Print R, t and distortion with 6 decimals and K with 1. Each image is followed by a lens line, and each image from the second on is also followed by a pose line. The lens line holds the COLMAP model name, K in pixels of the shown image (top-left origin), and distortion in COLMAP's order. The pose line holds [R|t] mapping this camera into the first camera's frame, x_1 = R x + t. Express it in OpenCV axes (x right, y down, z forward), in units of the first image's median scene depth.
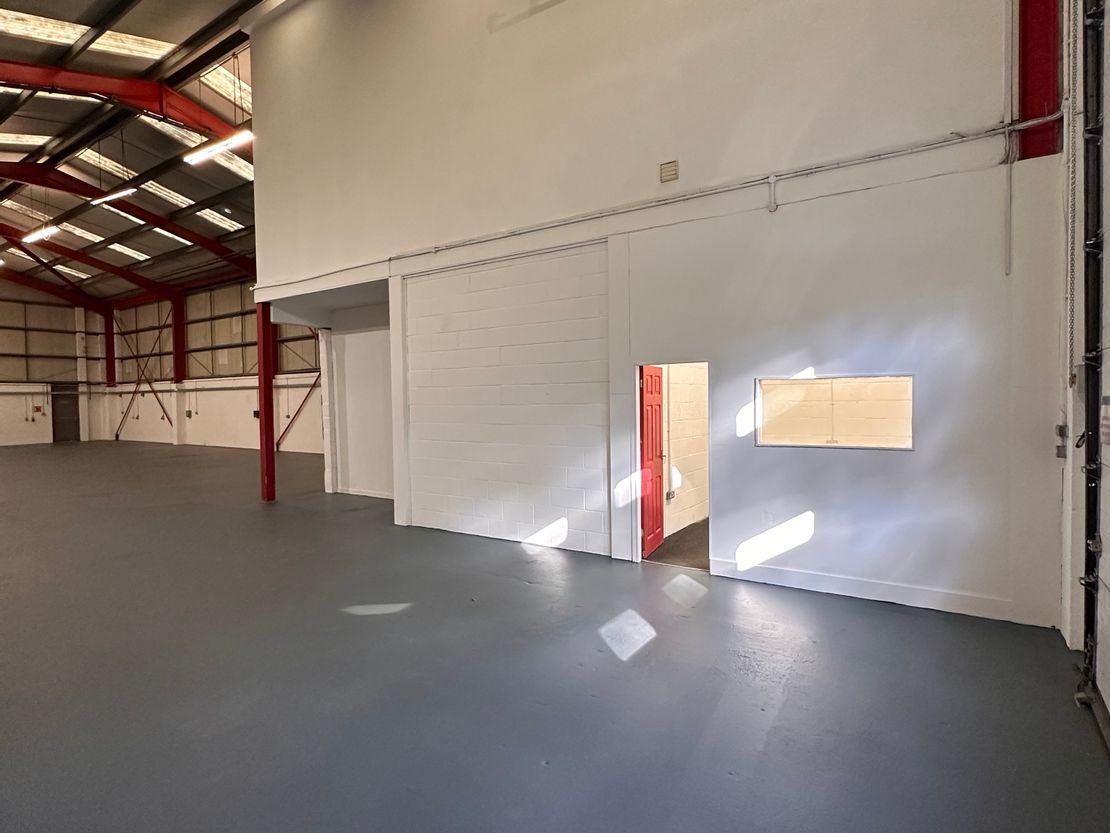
lens RADIAL K [[587.7, 0, 554.9], [0, 587.7, 412.4], [0, 0, 1]] dist [-0.003054, -0.000320]
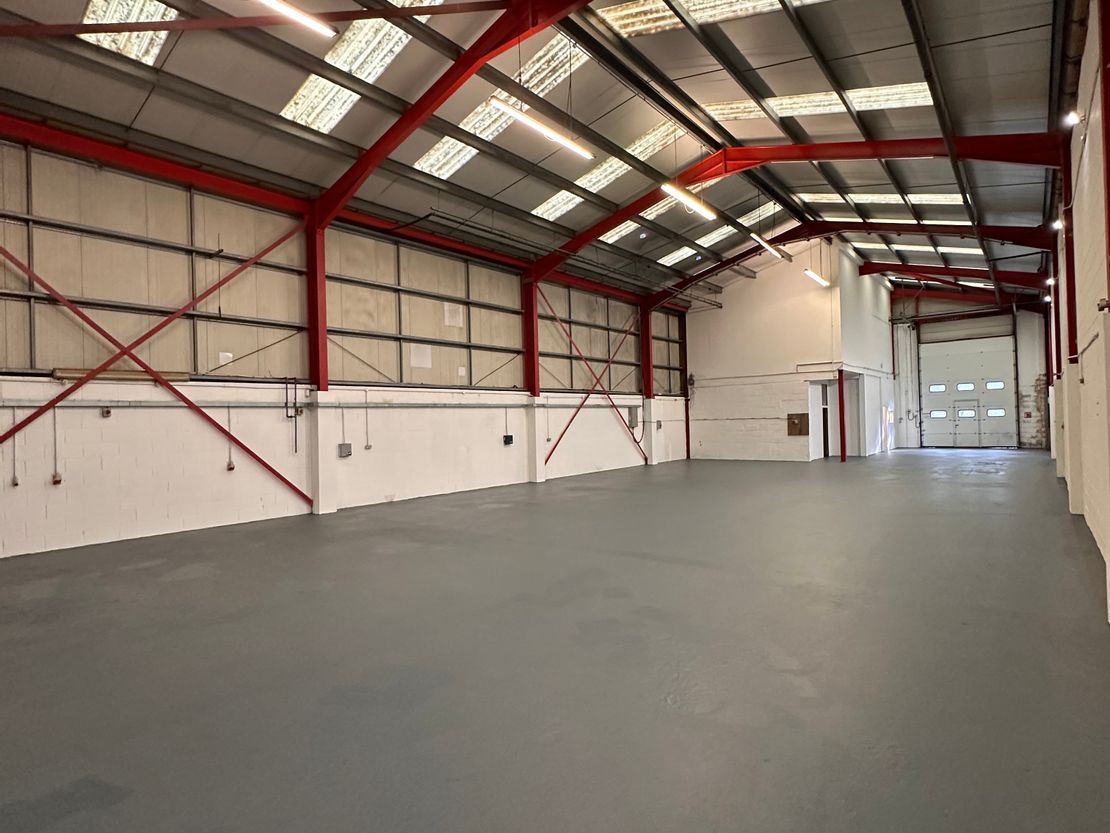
lens RADIAL K [[587.7, 0, 557.2], [0, 587.7, 420.9], [0, 0, 1]] dist [-0.003054, -0.000320]
pose [[0.098314, 0.016049, 0.995026, -1.352053], [0.056646, 0.998159, -0.021696, -0.001737], [-0.993542, 0.058497, 0.097224, 0.903116]]
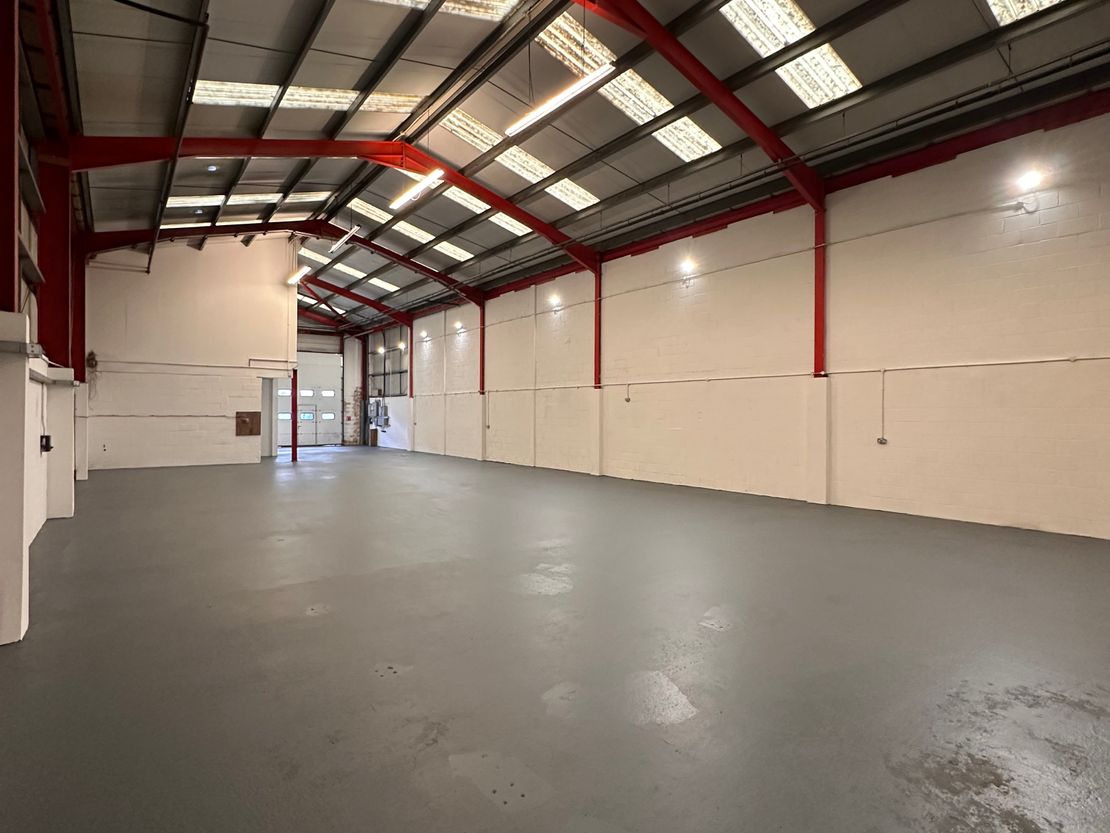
lens RADIAL K [[587.7, 0, 555.1], [0, 587.7, 418.8], [0, 0, 1]] dist [-0.003054, -0.000320]
pose [[-0.940270, 0.012686, 0.340192, -1.139175], [0.024684, 0.999216, 0.030964, -0.014870], [-0.339533, 0.037512, -0.939846, 1.213579]]
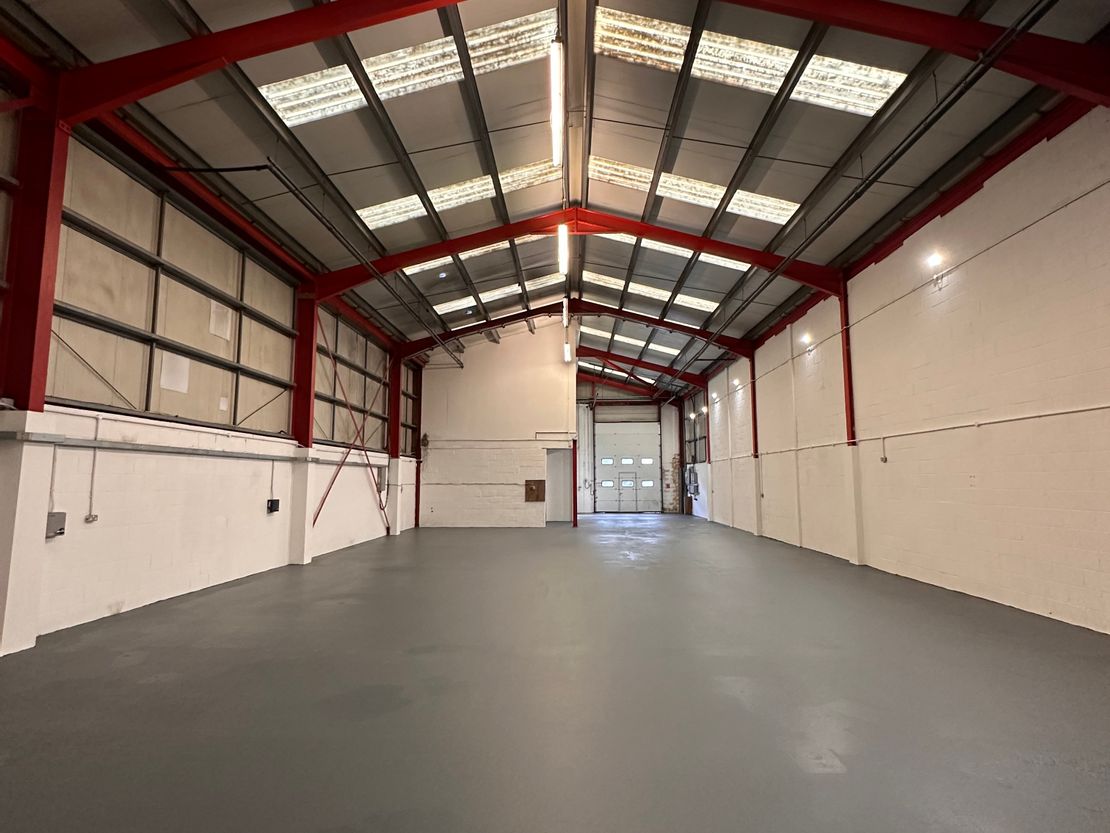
lens RADIAL K [[587.7, 0, 554.8], [0, 587.7, 418.7], [0, 0, 1]] dist [-0.003054, -0.000320]
pose [[-0.524307, 0.109544, 0.844454, -1.237652], [0.039057, 0.993741, -0.104660, -0.008419], [-0.850633, -0.021892, -0.525304, 1.060222]]
